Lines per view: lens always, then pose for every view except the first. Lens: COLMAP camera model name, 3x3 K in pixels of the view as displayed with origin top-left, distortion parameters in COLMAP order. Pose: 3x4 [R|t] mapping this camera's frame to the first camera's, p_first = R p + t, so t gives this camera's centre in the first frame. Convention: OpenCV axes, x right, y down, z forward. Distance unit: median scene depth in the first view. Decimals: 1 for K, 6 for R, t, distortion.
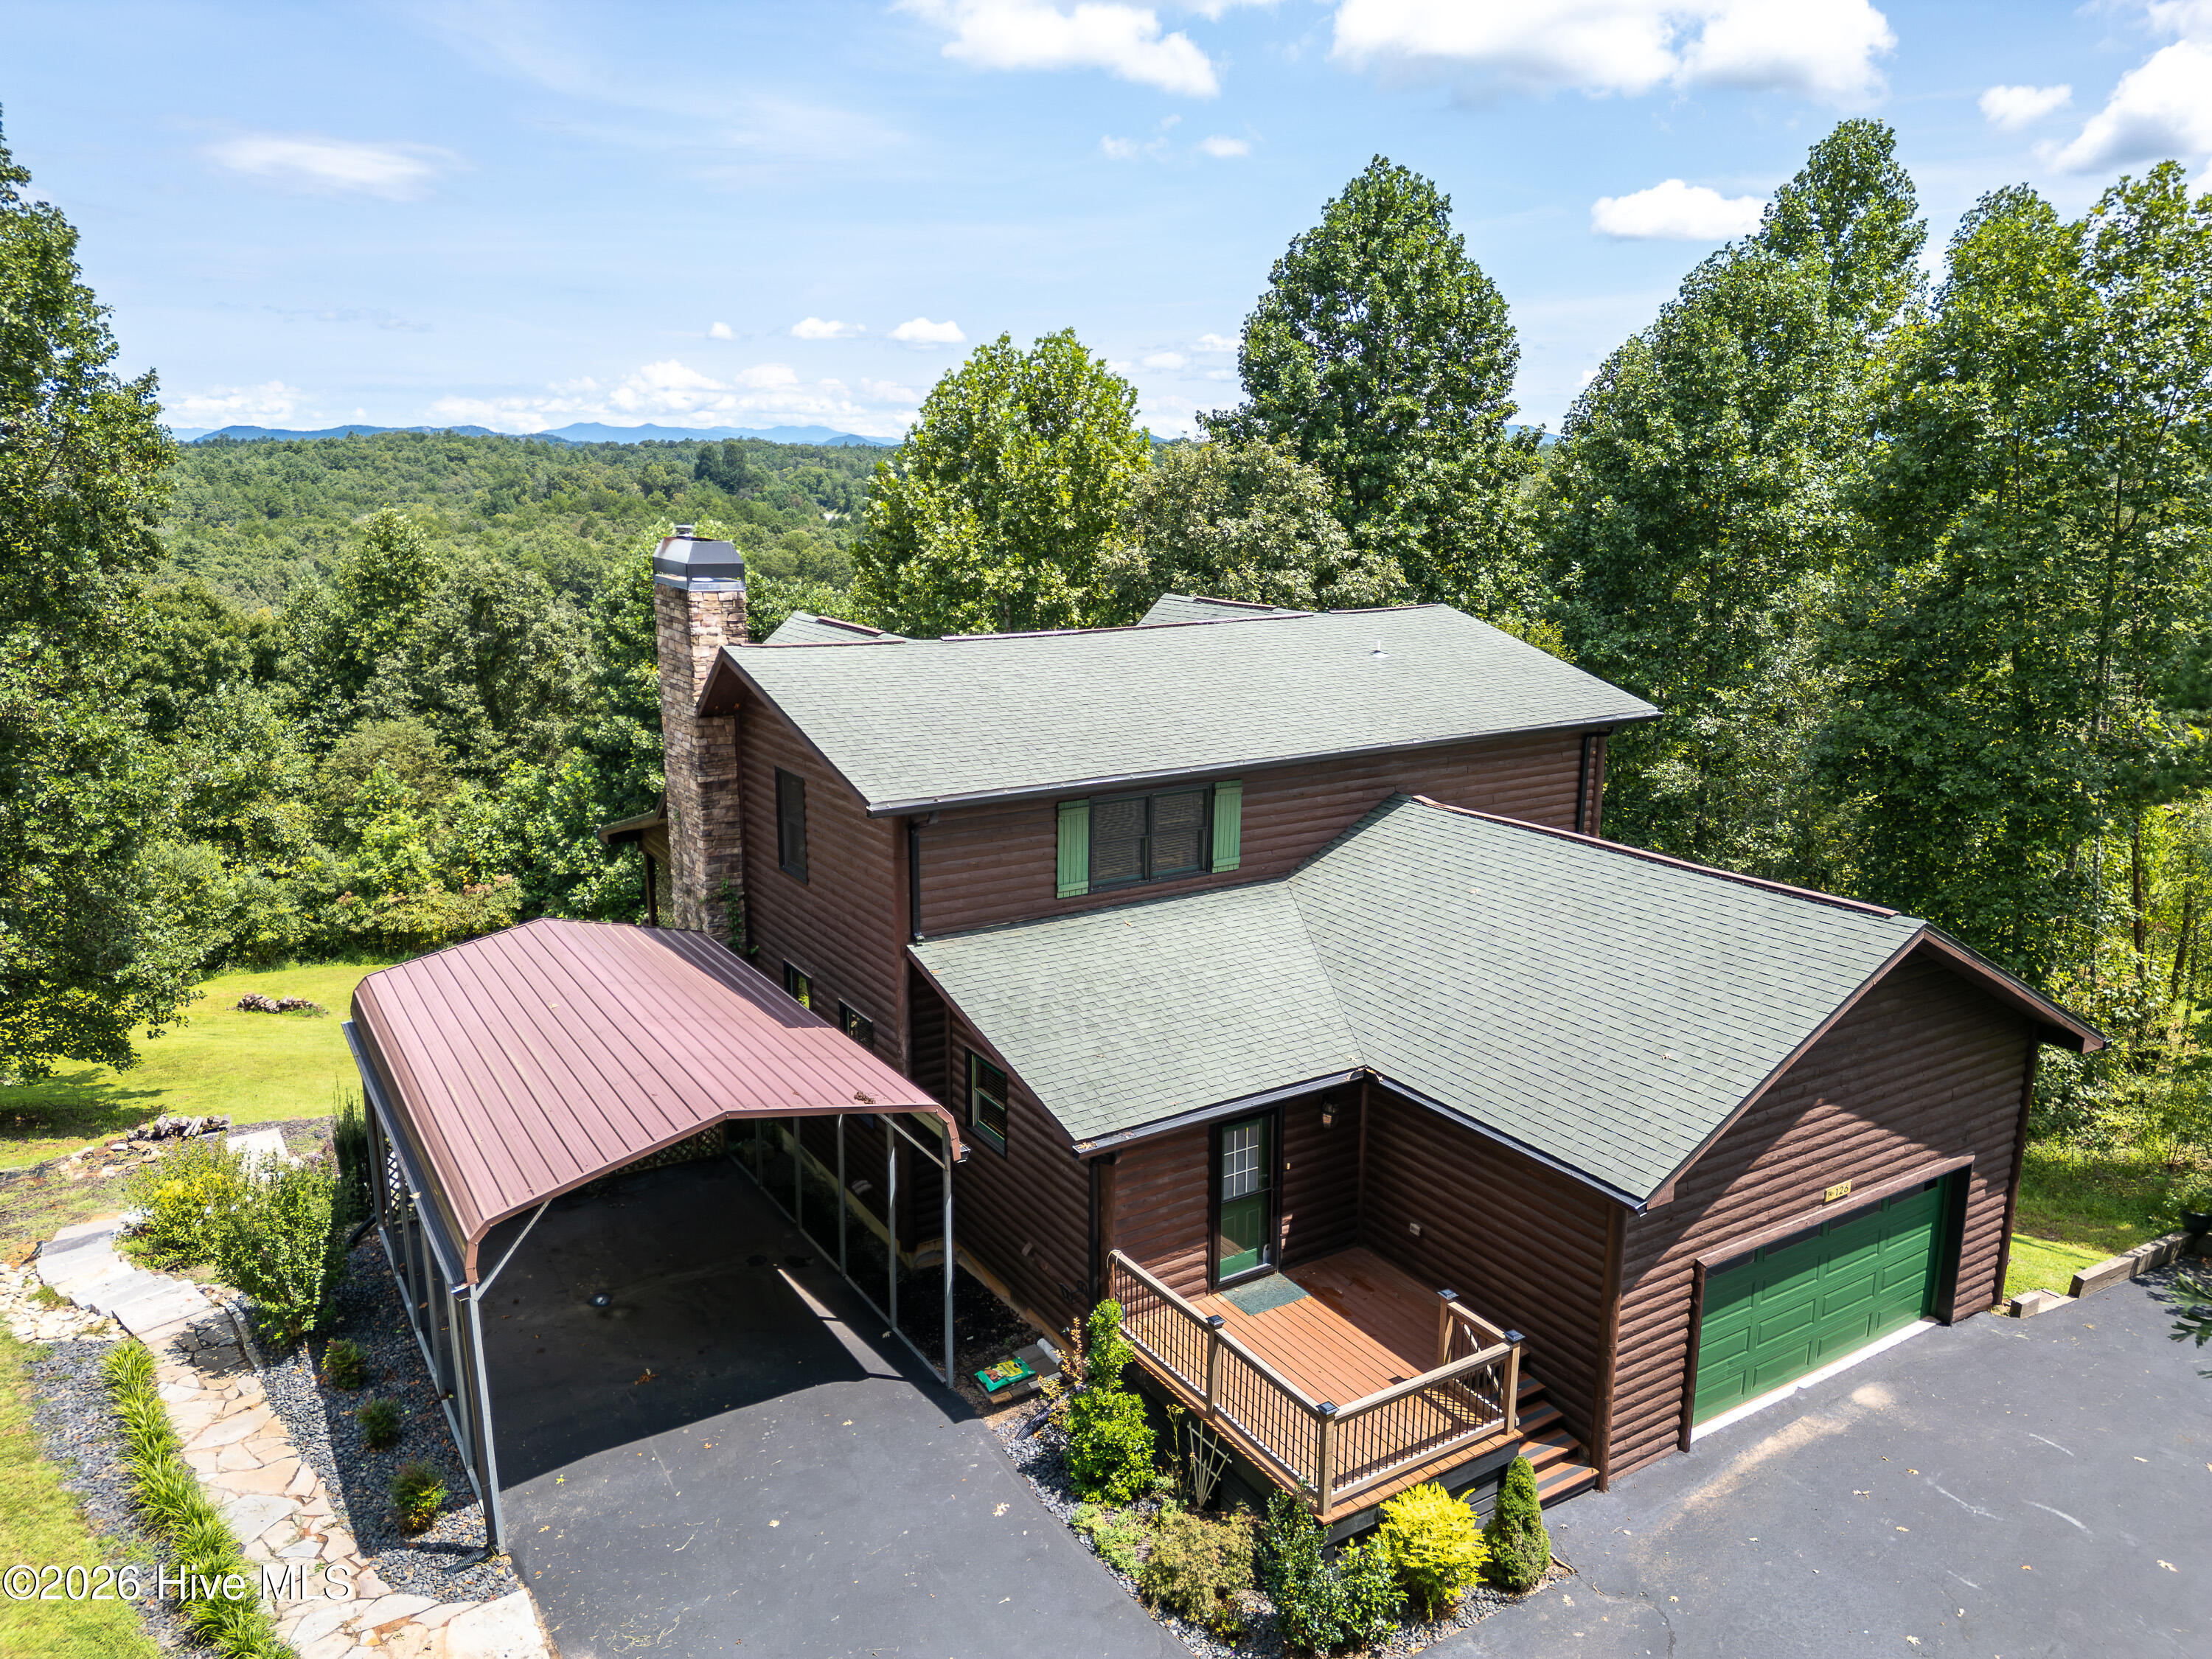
lens RADIAL K [[1558.5, 0, 1094.1], [0, 1558.5, 821.6], [0, 0, 1]] dist [0.075316, -0.075493]
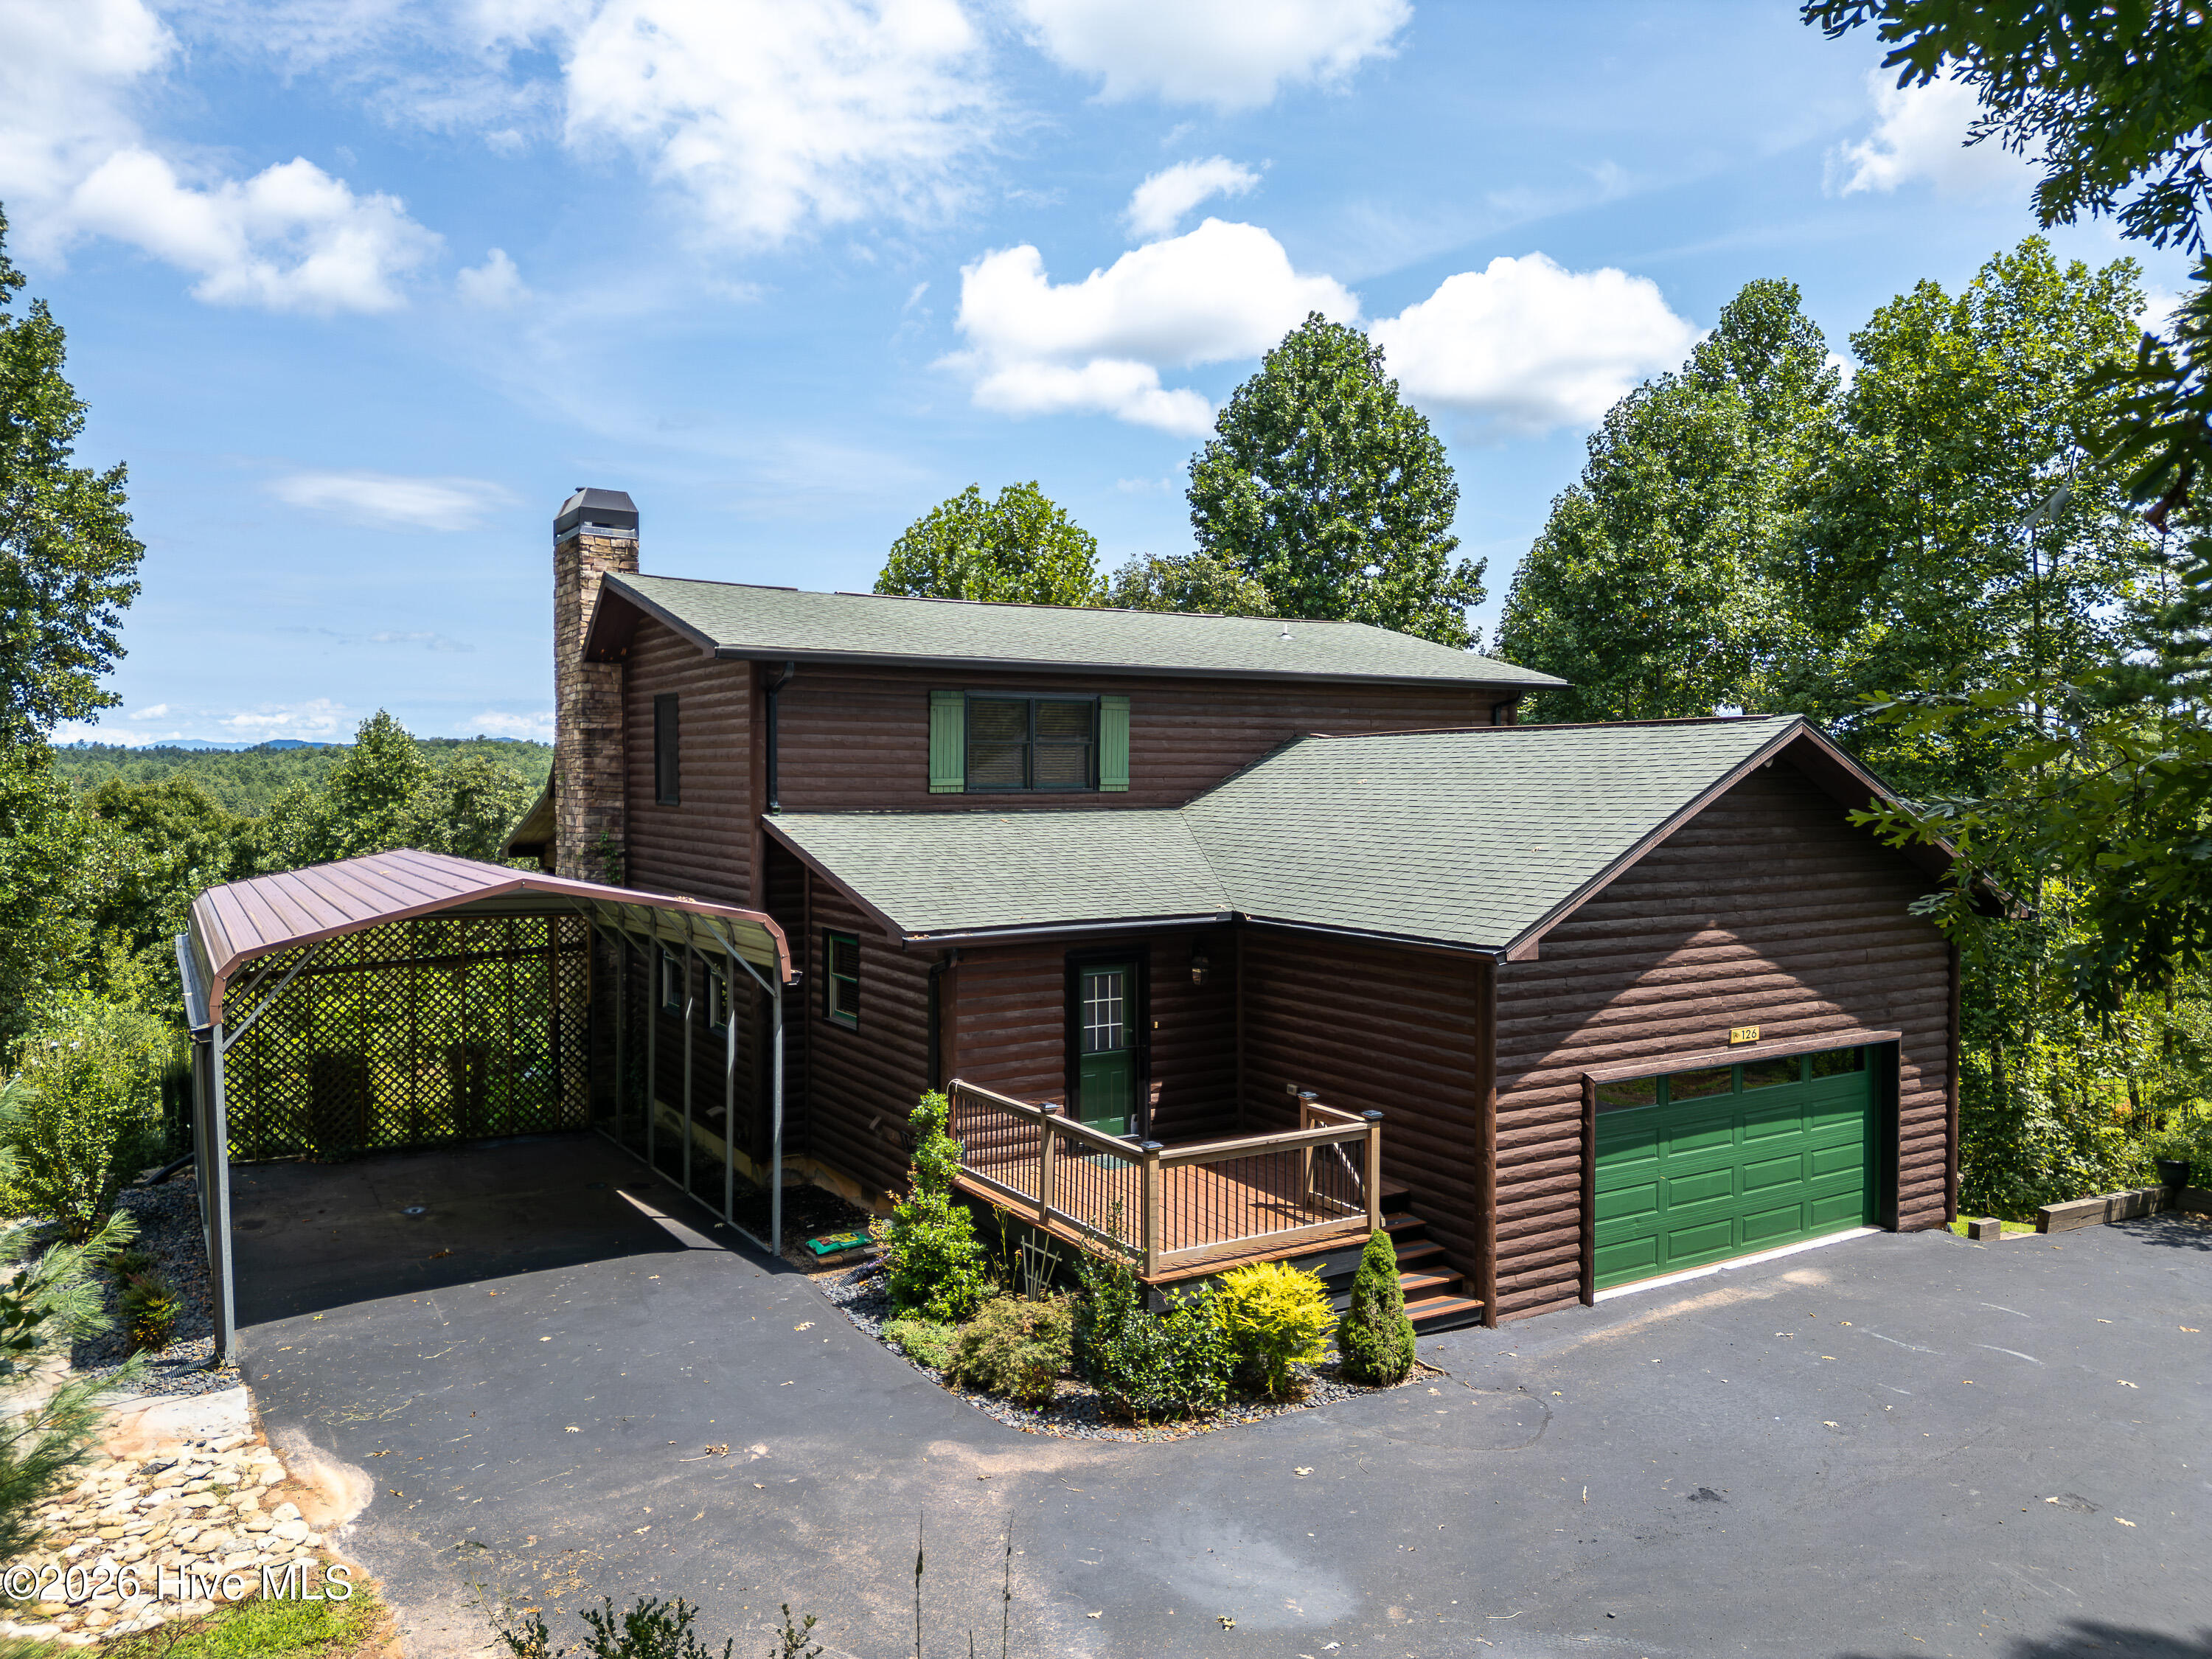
lens RADIAL K [[1558.6, 0, 1097.7], [0, 1558.6, 810.5], [0, 0, 1]] dist [0.072961, -0.078259]
pose [[0.999973, -0.003609, -0.006402, 0.040930], [0.002278, 0.980442, -0.196794, 0.118771], [0.006987, 0.196774, 0.980424, 0.028068]]
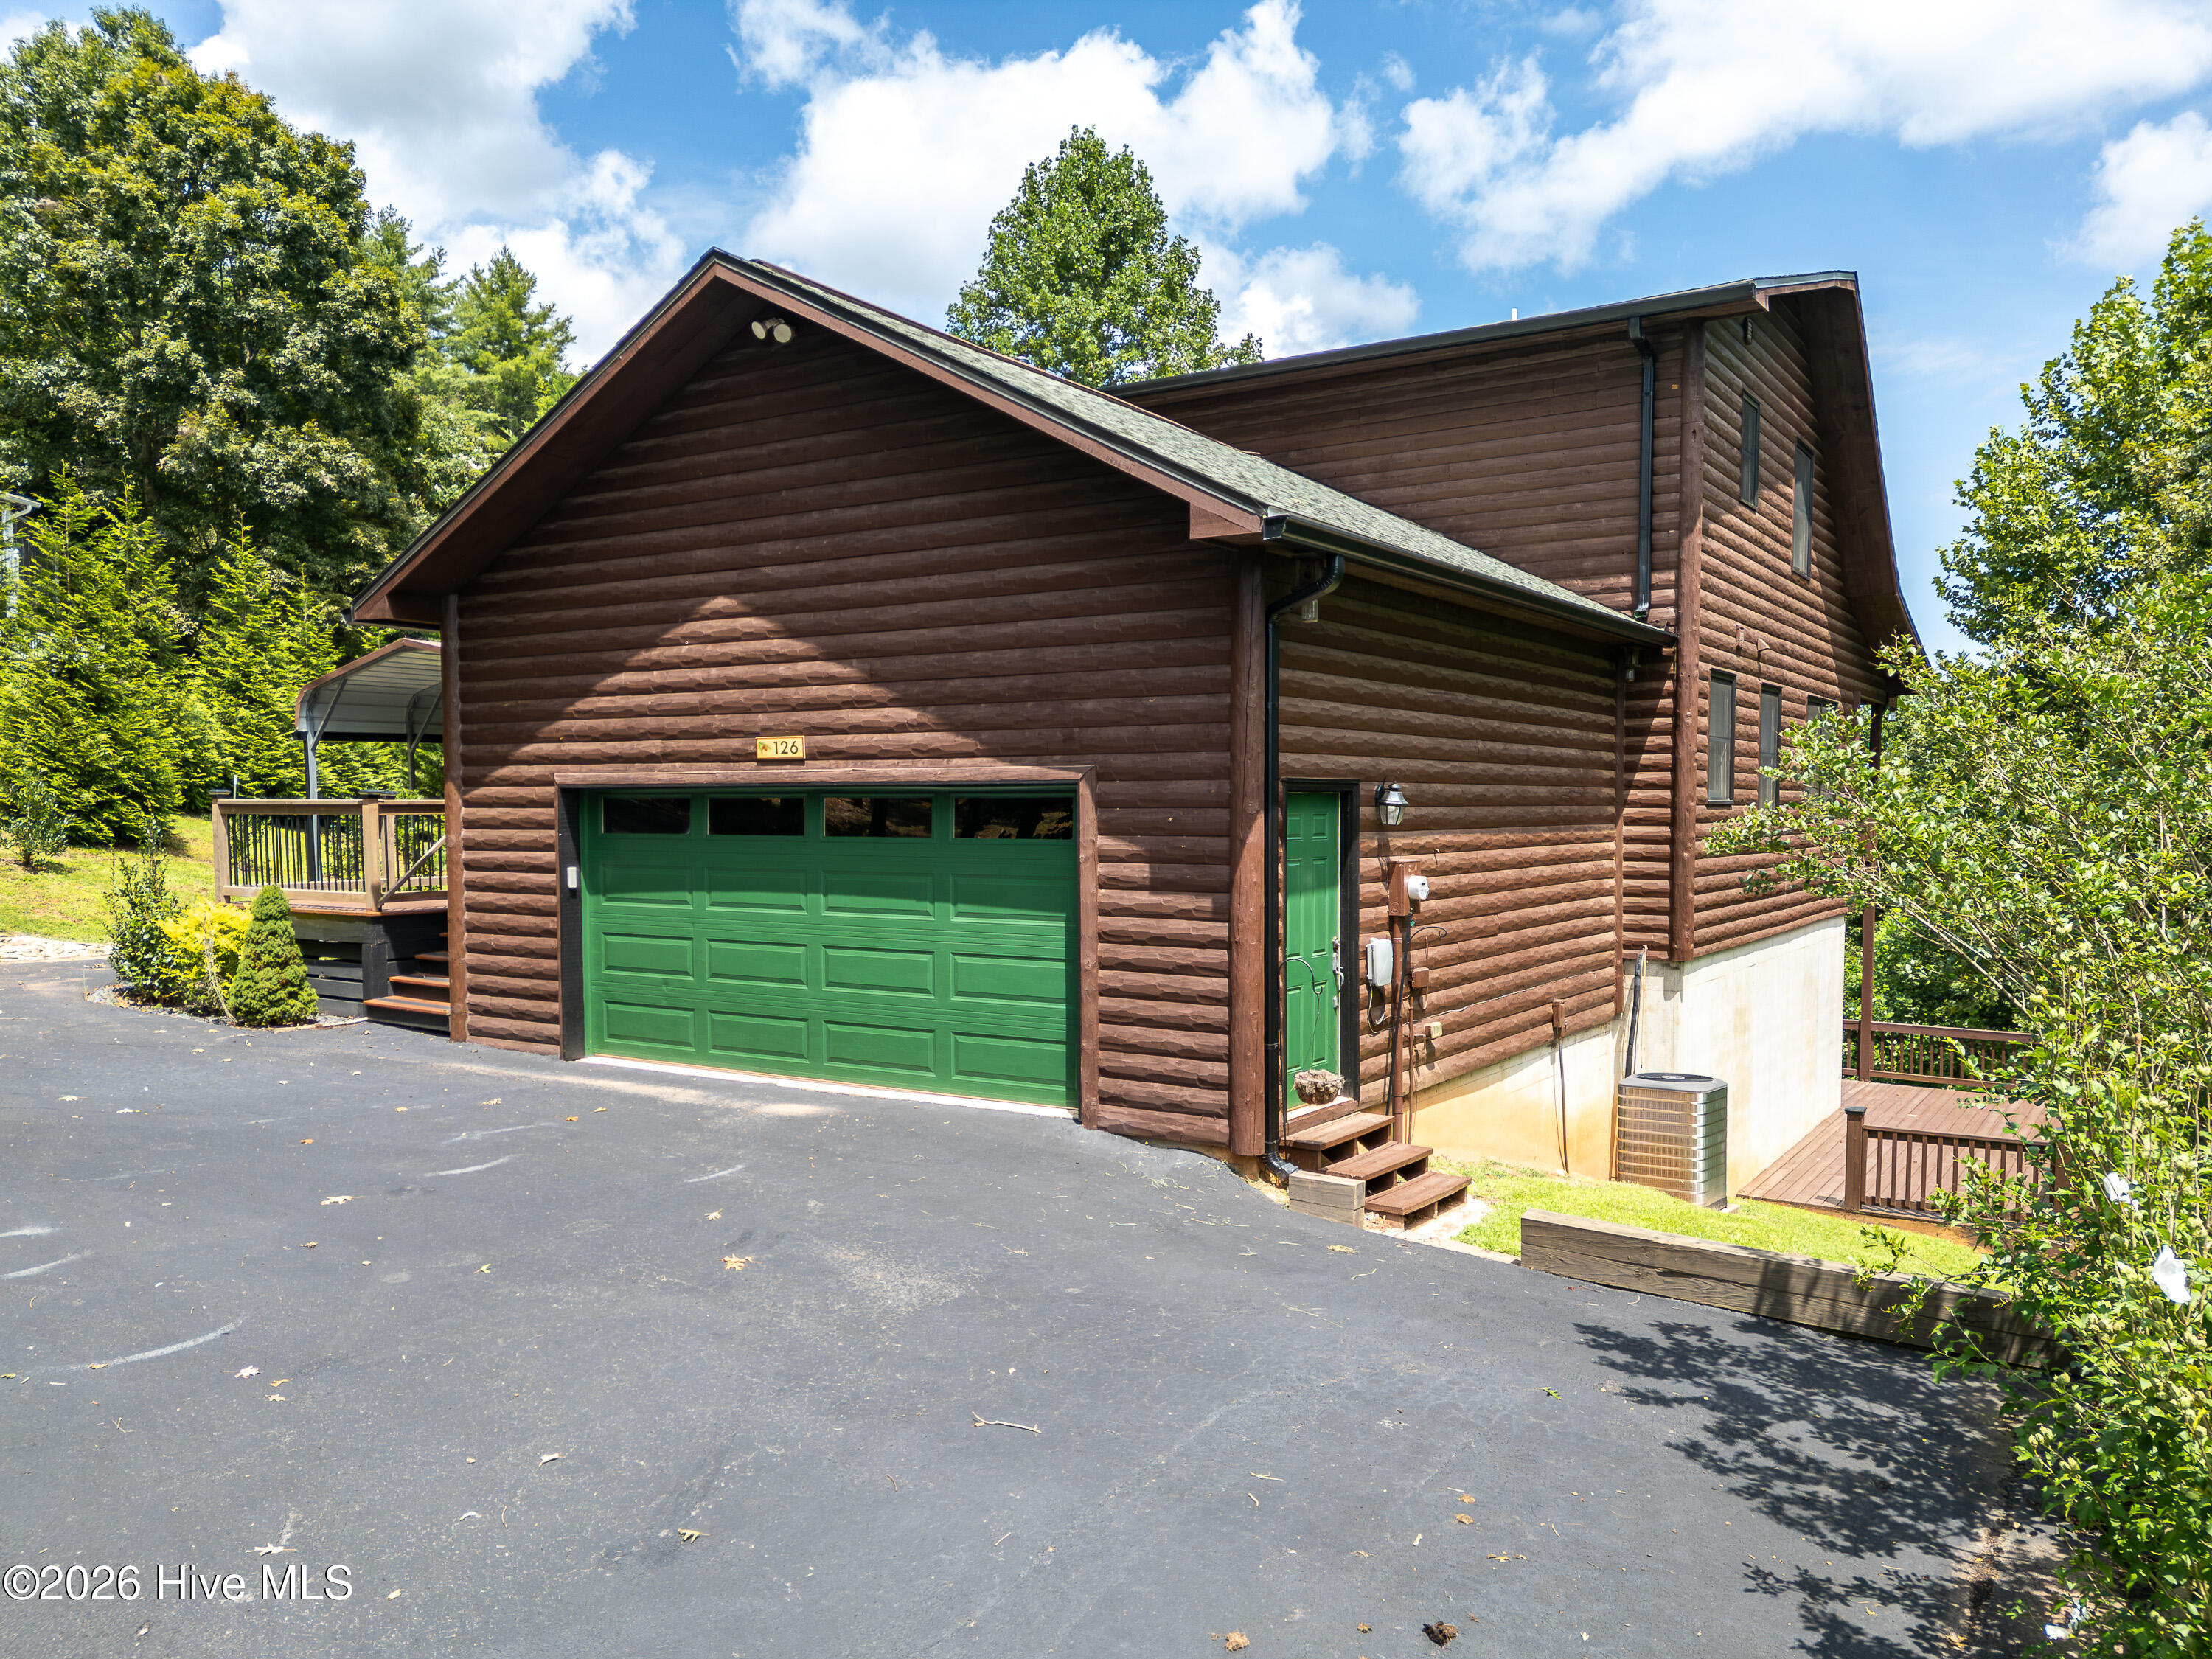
lens RADIAL K [[1623.3, 0, 1128.0], [0, 1623.3, 888.3], [0, 0, 1]] dist [0.087066, -0.085360]
pose [[0.432485, 0.042868, -0.900622, 0.464557], [-0.193567, 0.979994, -0.046306, 0.121365], [0.880619, 0.194357, 0.432130, 0.353209]]
